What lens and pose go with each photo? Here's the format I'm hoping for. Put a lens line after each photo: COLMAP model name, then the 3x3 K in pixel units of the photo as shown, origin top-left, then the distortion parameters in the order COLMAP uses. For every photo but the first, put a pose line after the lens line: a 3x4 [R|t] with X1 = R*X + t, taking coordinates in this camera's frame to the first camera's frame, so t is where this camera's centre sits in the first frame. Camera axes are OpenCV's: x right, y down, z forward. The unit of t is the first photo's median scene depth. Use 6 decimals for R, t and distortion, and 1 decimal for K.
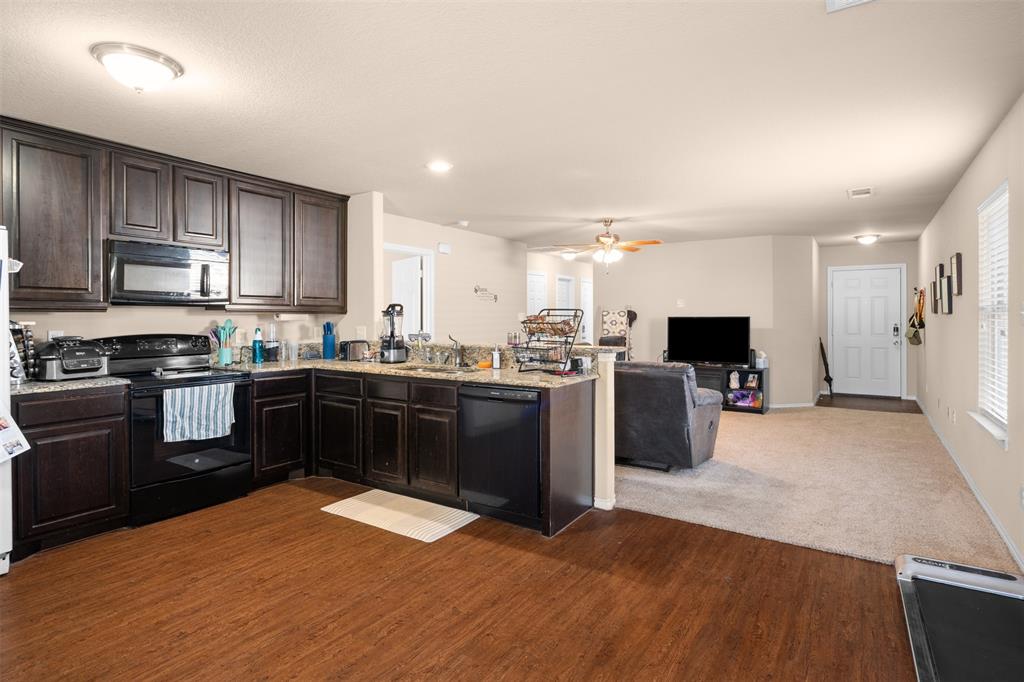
lens RADIAL K [[526.9, 0, 520.9], [0, 526.9, 319.8], [0, 0, 1]] dist [0.006587, 0.000033]
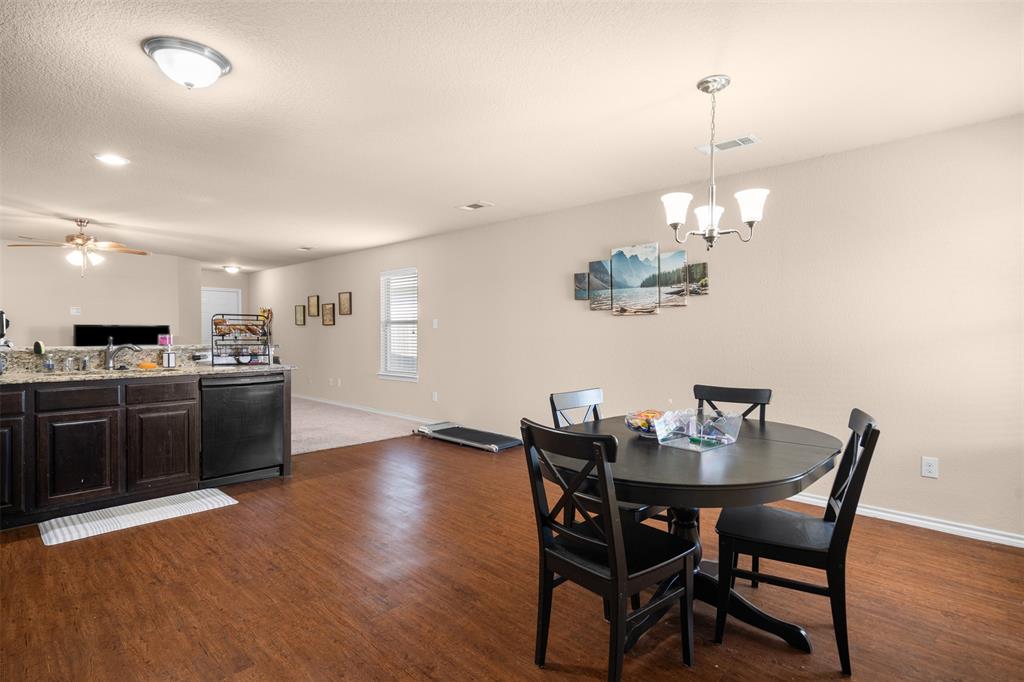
lens RADIAL K [[497.7, 0, 511.3], [0, 497.7, 336.3], [0, 0, 1]] dist [-0.002356, 0.000710]
pose [[0.191058, -0.005768, 0.981562, -1.055400], [0.002229, 0.999983, 0.005442, 0.029316], [-0.981576, 0.001148, 0.191068, 0.144962]]
